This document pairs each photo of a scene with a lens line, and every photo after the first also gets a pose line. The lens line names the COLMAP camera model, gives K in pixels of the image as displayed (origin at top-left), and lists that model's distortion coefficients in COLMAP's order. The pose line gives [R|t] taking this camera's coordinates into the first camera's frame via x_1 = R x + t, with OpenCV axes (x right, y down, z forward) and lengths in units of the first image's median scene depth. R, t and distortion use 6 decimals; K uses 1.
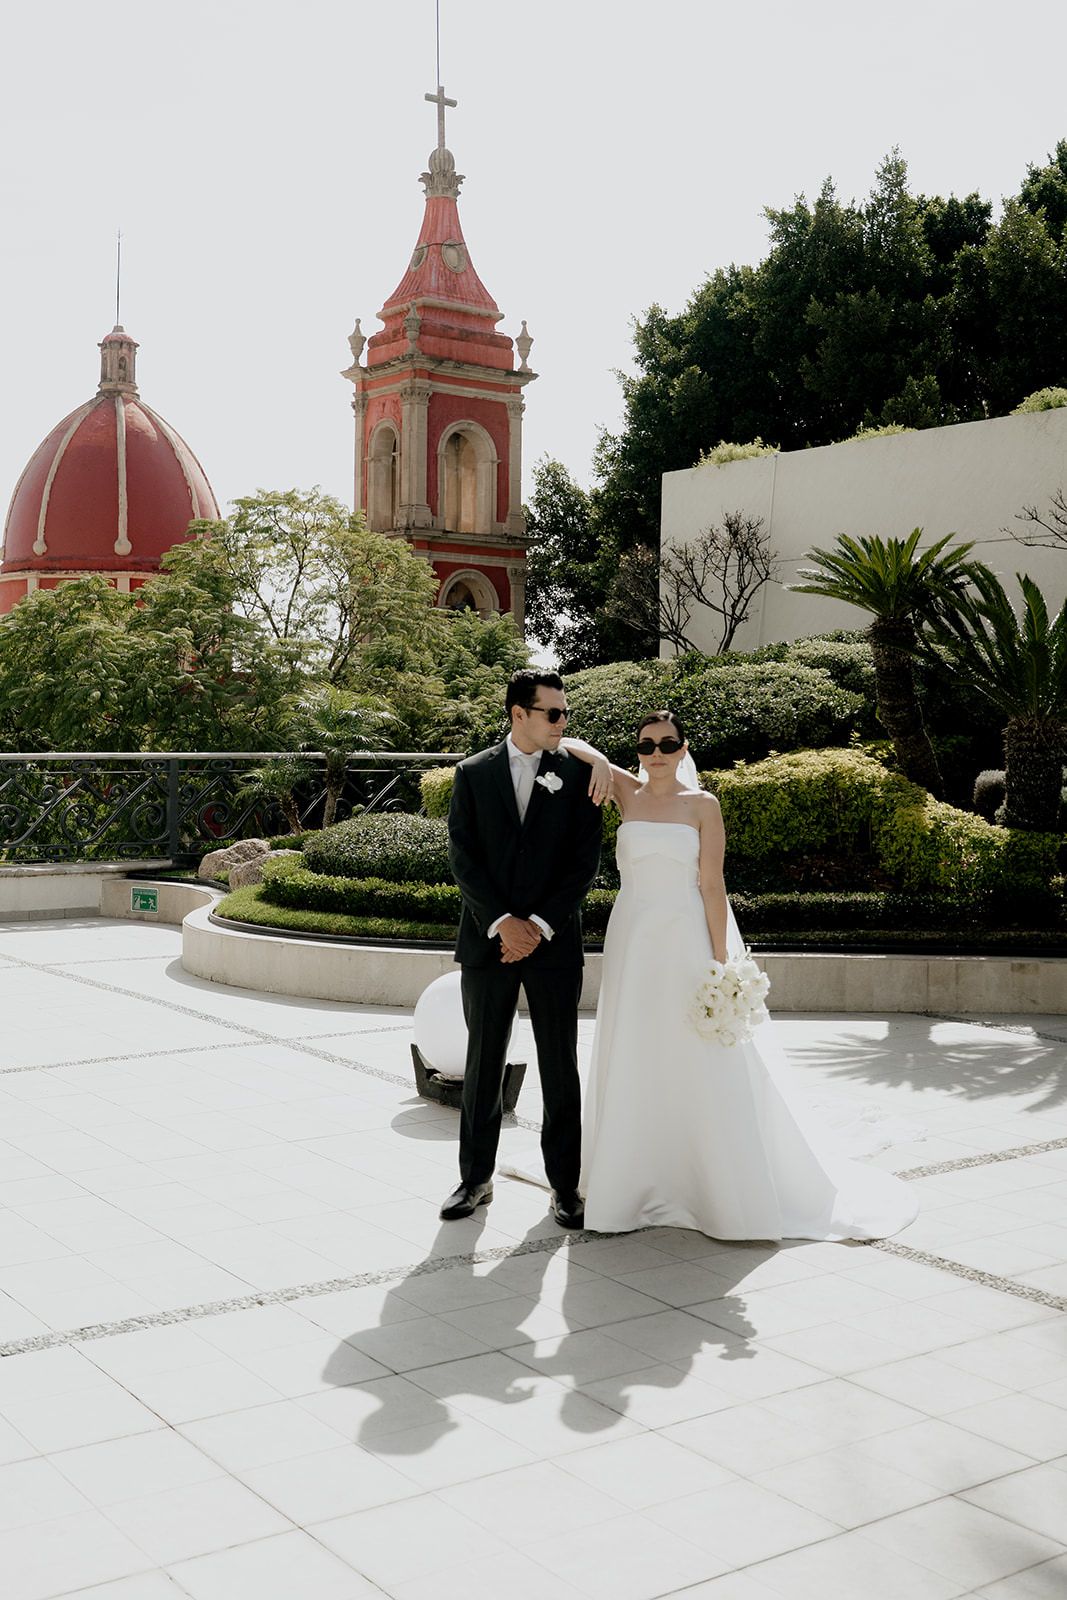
lens RADIAL K [[1694.5, 0, 452.3], [0, 1694.5, 708.1], [0, 0, 1]] dist [0.060513, -0.005374]
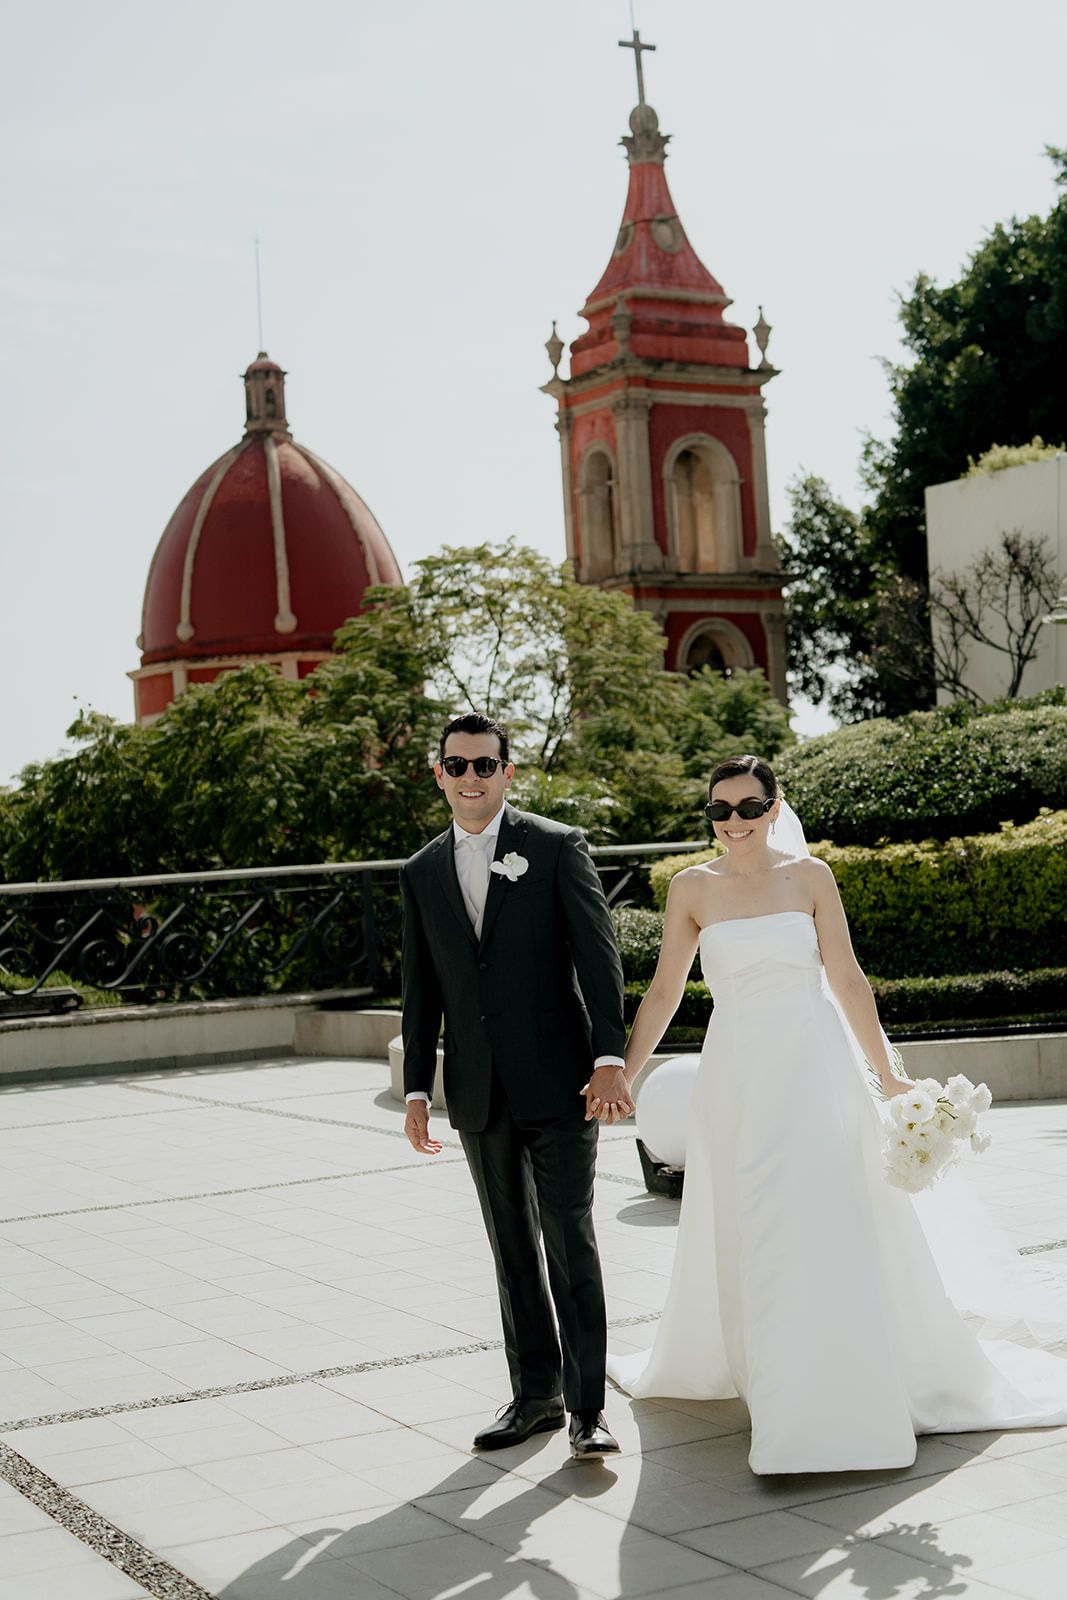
lens RADIAL K [[2274.8, 0, 533.5], [0, 2274.8, 800.0], [0, 0, 1]] dist [-0.008081, -0.065906]
pose [[0.993836, -0.069656, -0.086239, 0.017138], [0.069410, 0.997571, -0.005846, 0.005594], [0.086437, -0.000176, 0.996257, -0.109001]]
